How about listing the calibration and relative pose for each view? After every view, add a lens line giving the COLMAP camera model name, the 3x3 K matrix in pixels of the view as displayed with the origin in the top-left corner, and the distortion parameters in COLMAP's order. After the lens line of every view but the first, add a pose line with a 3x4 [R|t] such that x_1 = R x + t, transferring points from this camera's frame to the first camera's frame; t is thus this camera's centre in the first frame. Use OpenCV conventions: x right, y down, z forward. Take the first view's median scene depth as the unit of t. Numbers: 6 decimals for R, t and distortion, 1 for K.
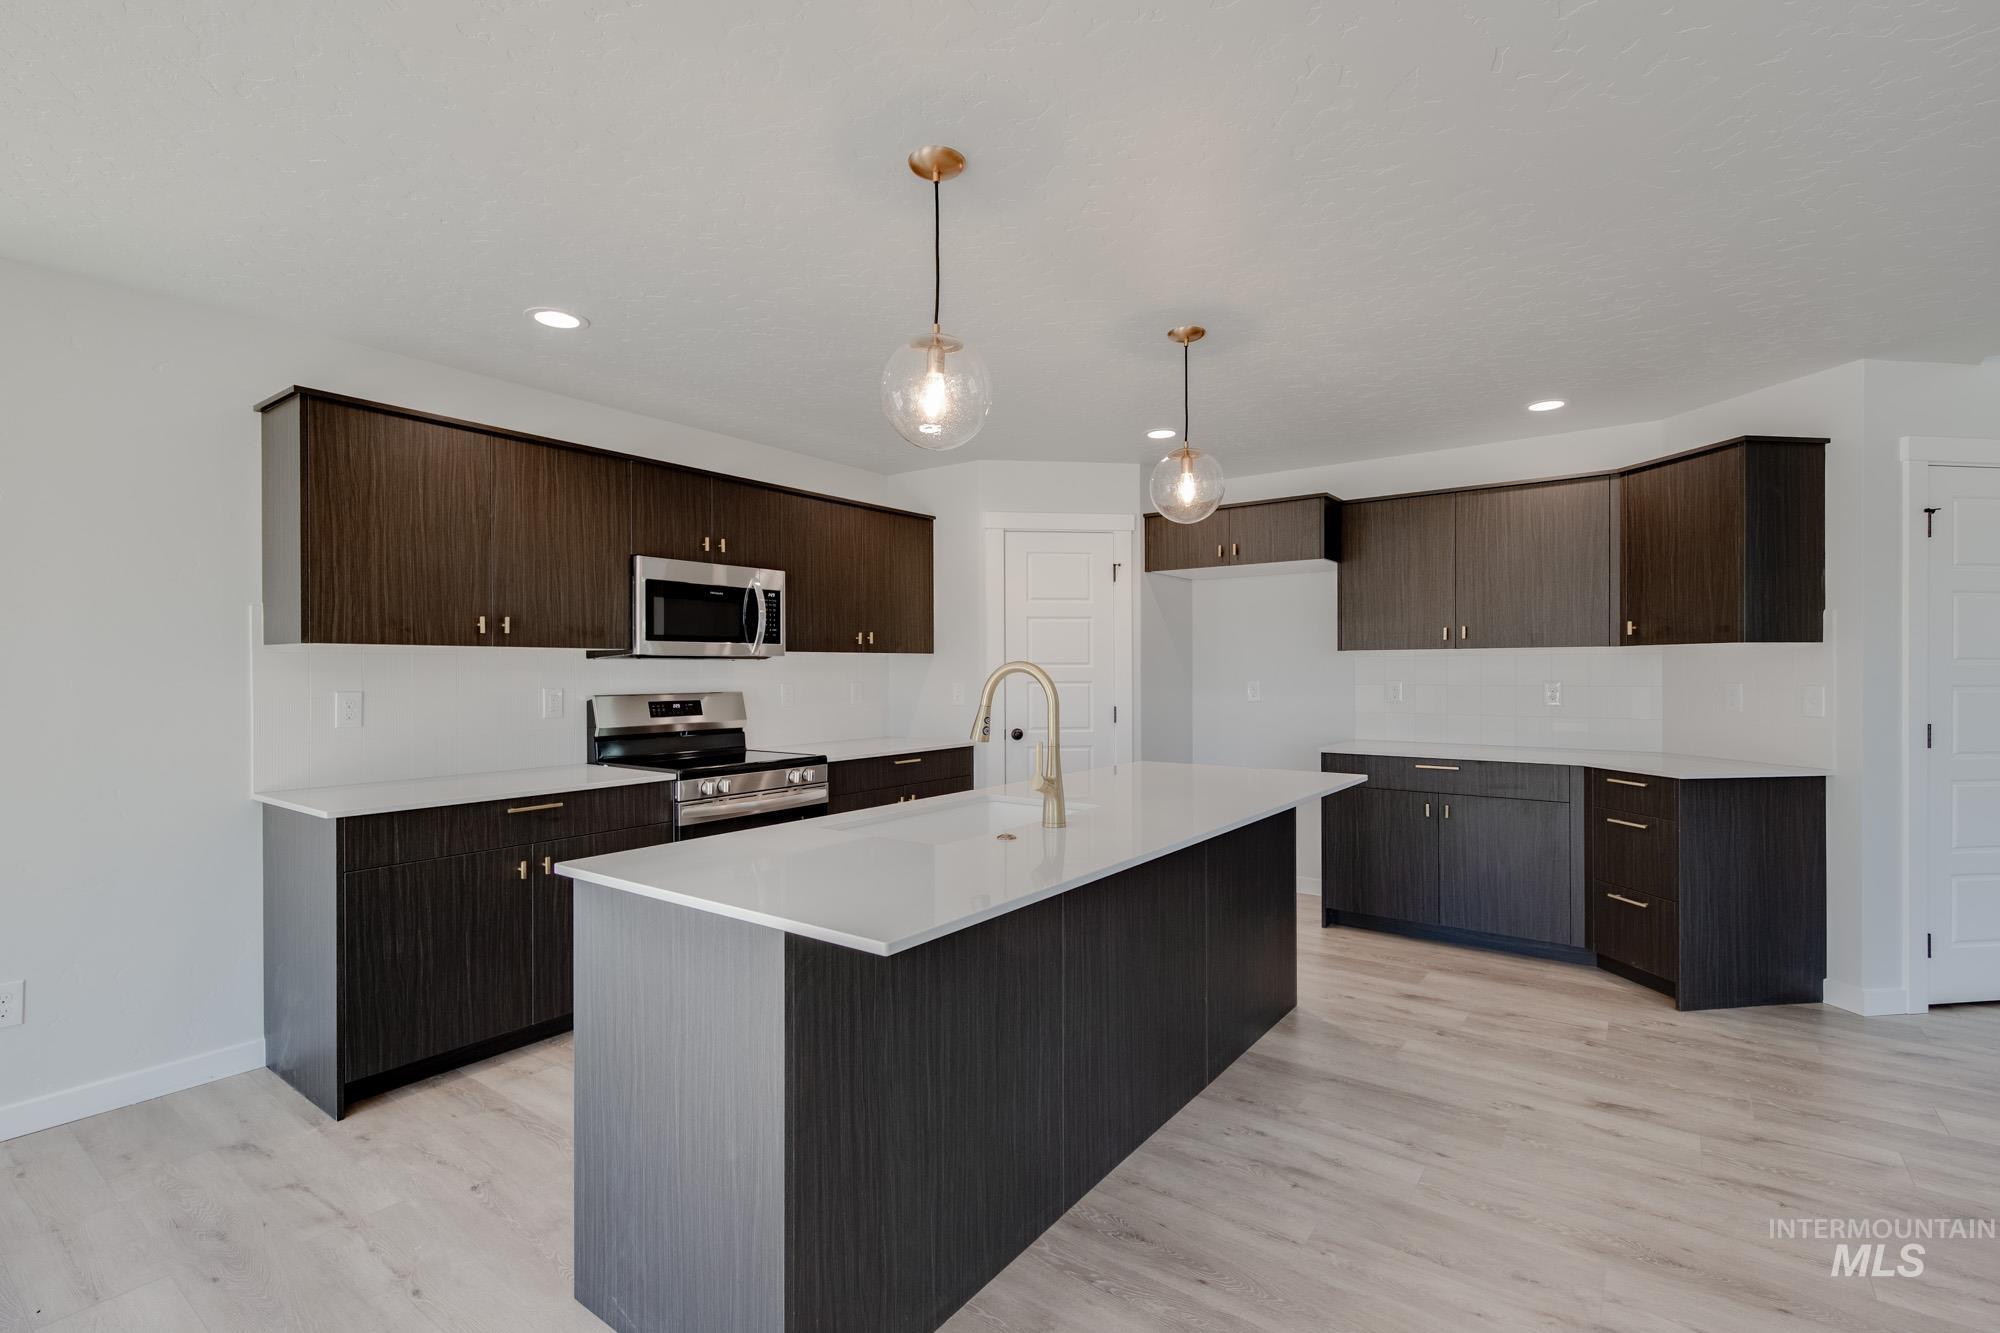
lens RADIAL K [[910.9, 0, 1000.0], [0, 910.9, 666.5], [0, 0, 1]] dist [0.024825, -0.000084]
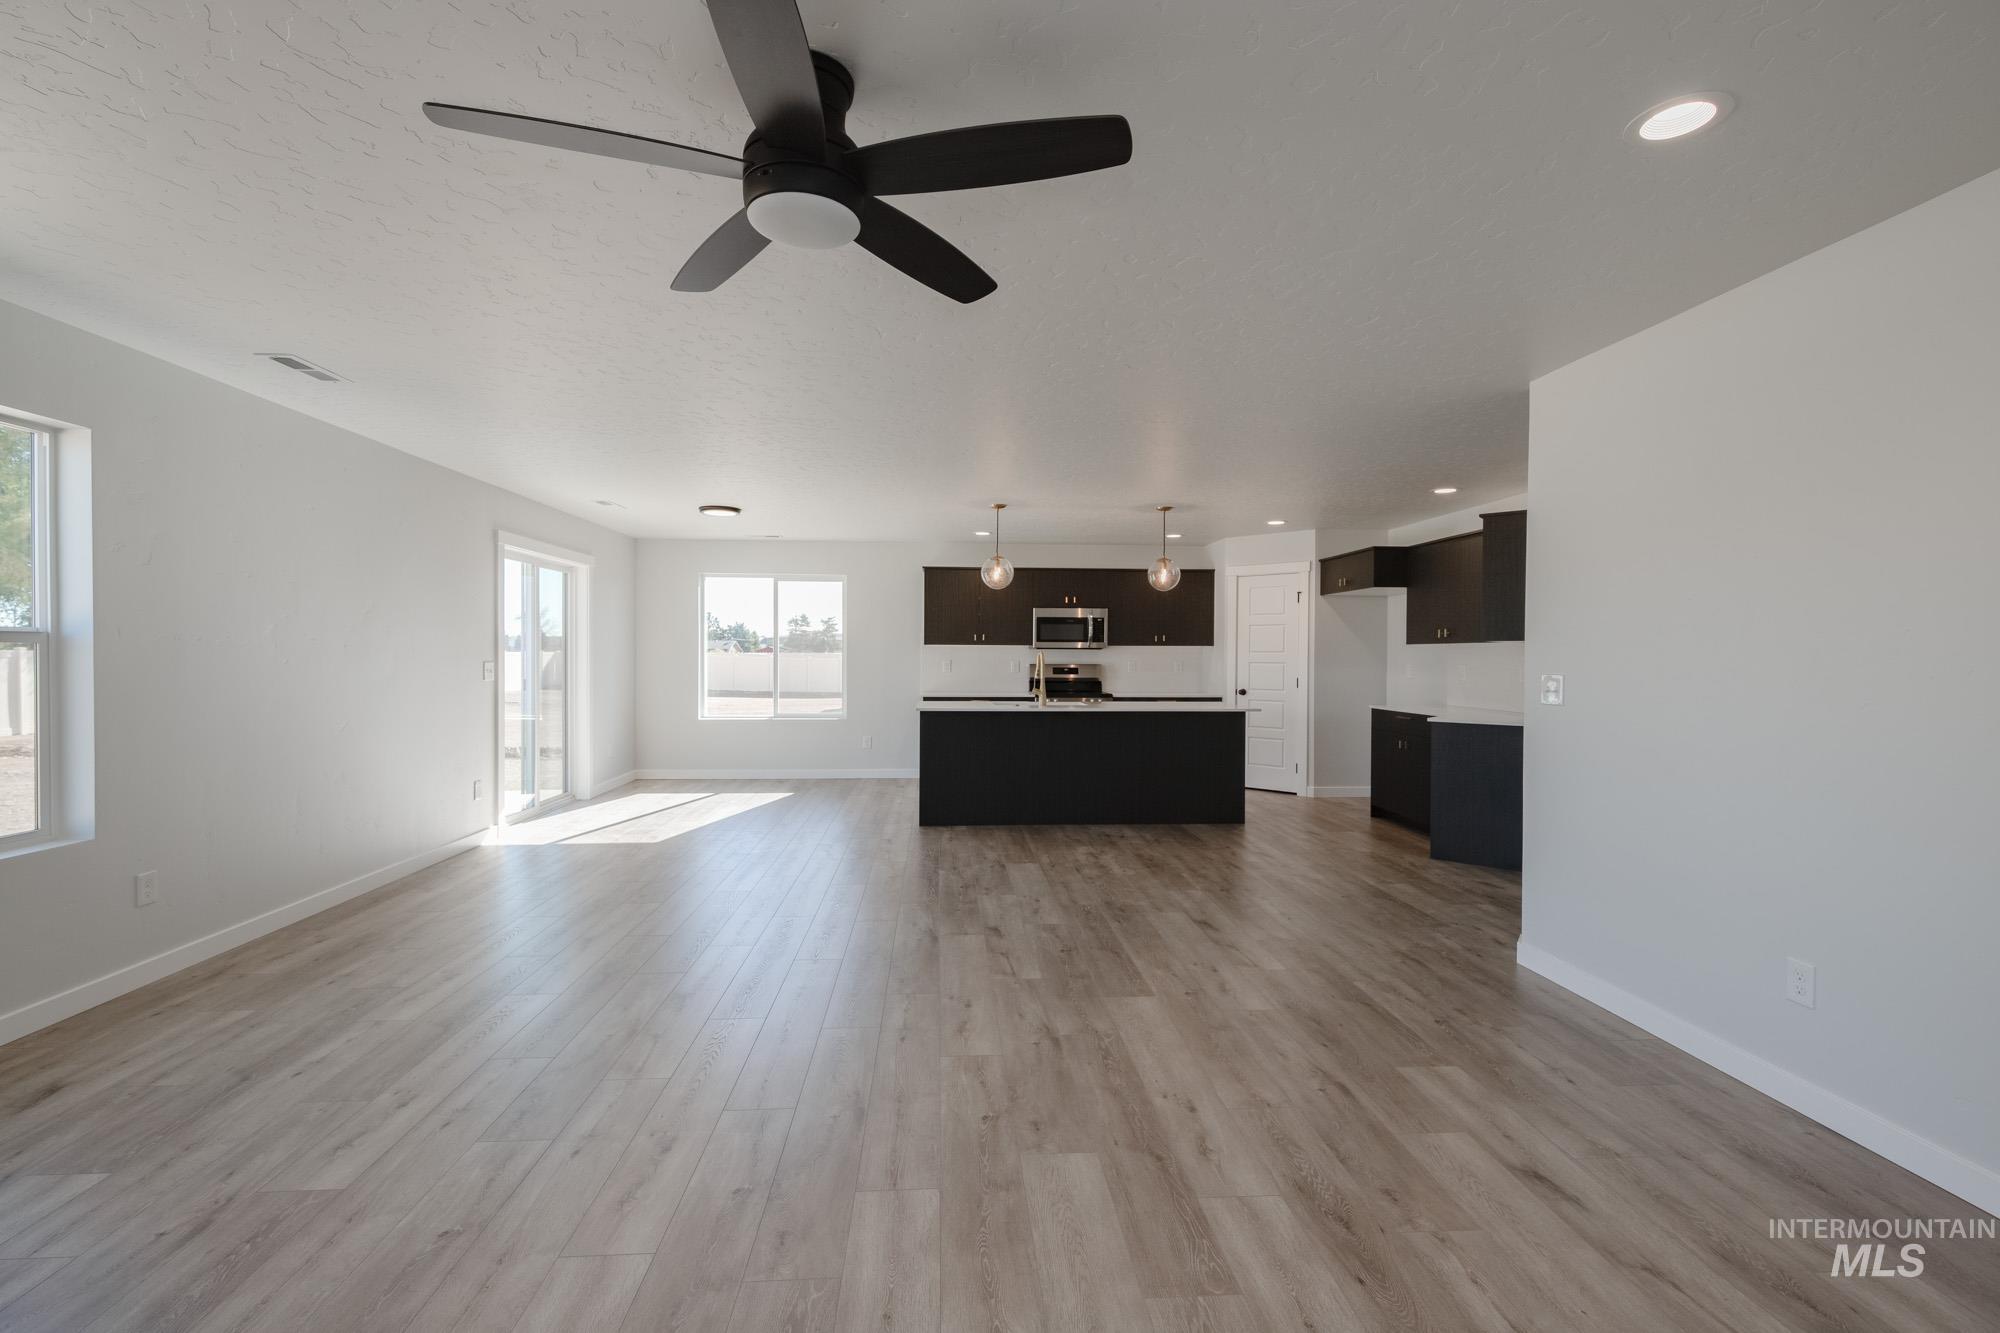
lens RADIAL K [[873.8, 0, 994.1], [0, 873.8, 663.1], [0, 0, 1]] dist [0.016764, -0.007858]
pose [[0.640356, 0.014697, -0.767938, 1.265029], [-0.005325, 0.999878, 0.014695, -0.004825], [0.768060, -0.005321, 0.640356, -0.567390]]
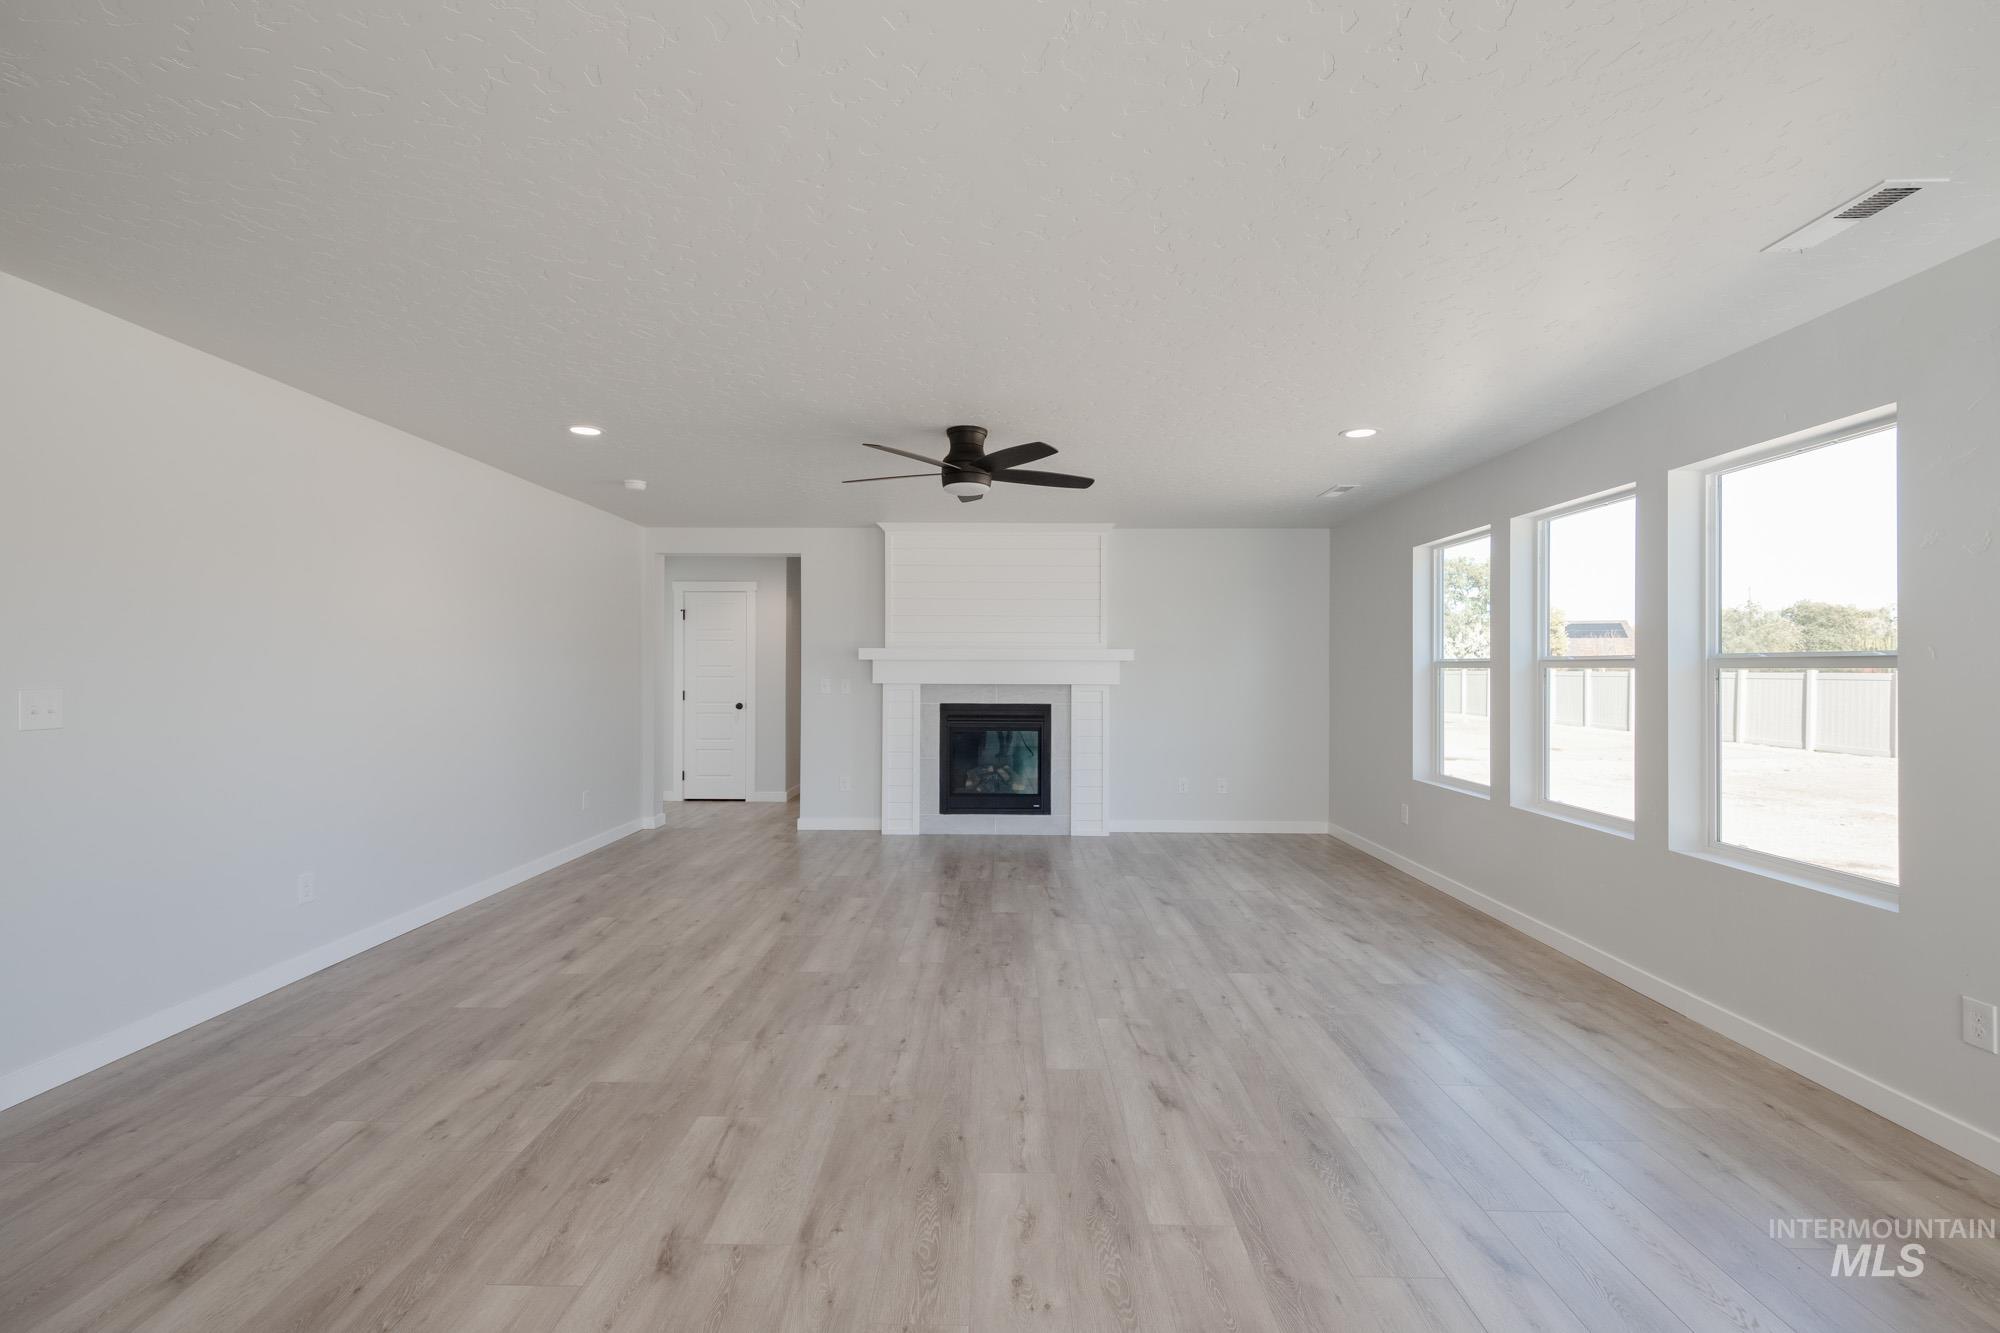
lens RADIAL K [[876.8, 0, 991.7], [0, 876.8, 666.0], [0, 0, 1]] dist [0.005584, -0.000770]
pose [[-0.577004, 0.003541, 0.816733, -0.018386], [-0.004962, 0.999957, -0.007841, 0.000214], [-0.816726, -0.008577, -0.576962, 0.226443]]
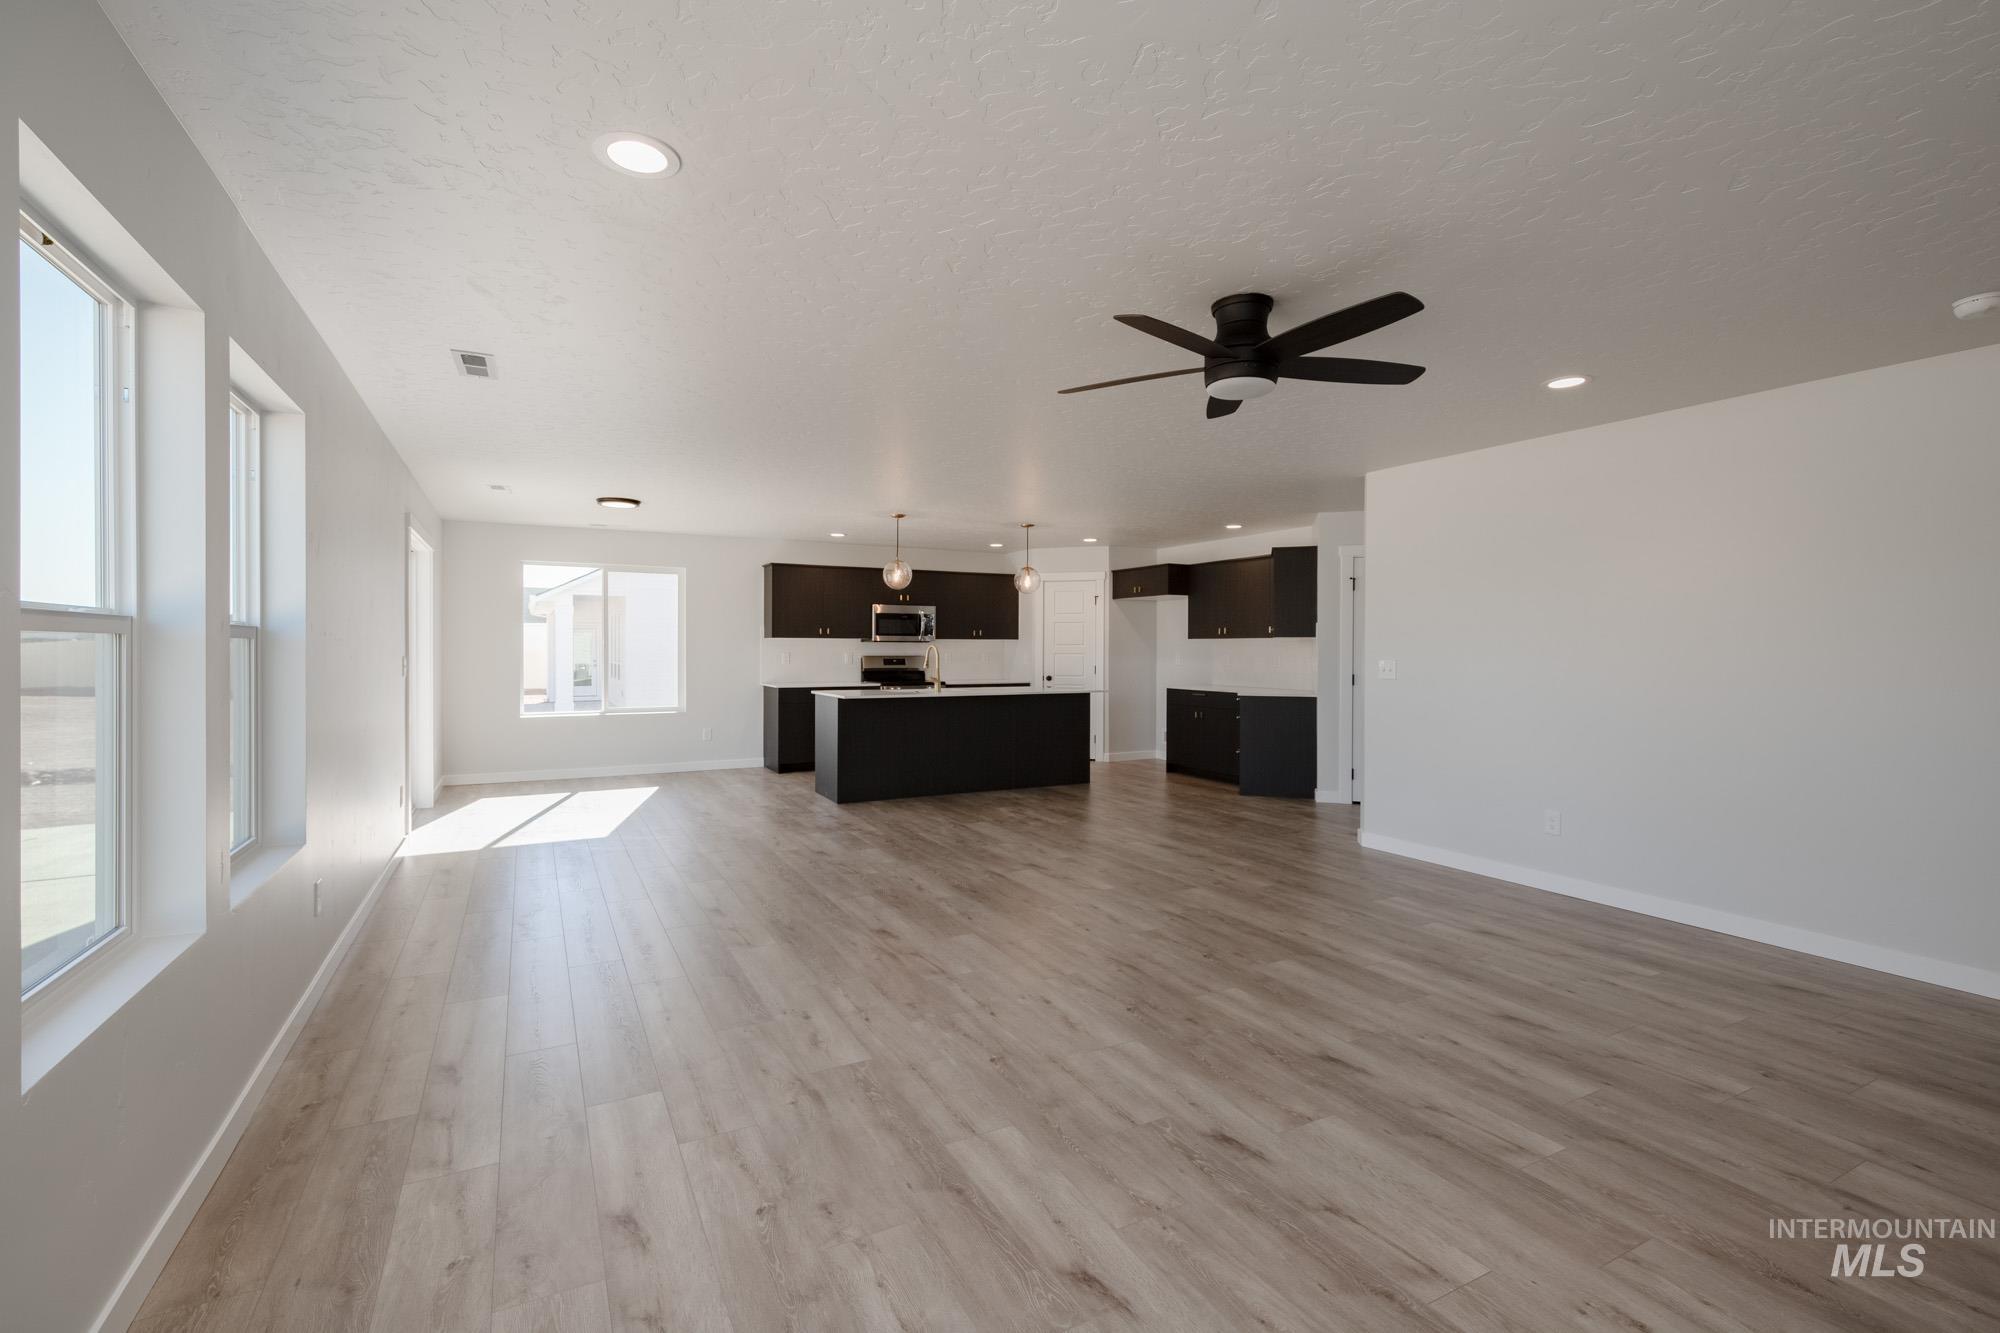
lens RADIAL K [[876.8, 0, 991.7], [0, 876.8, 666.0], [0, 0, 1]] dist [0.005584, -0.000770]
pose [[0.897542, 0.016109, -0.440635, 0.994985], [-0.005577, 0.999667, 0.025186, -0.005273], [0.440894, -0.020147, 0.897333, -1.104028]]
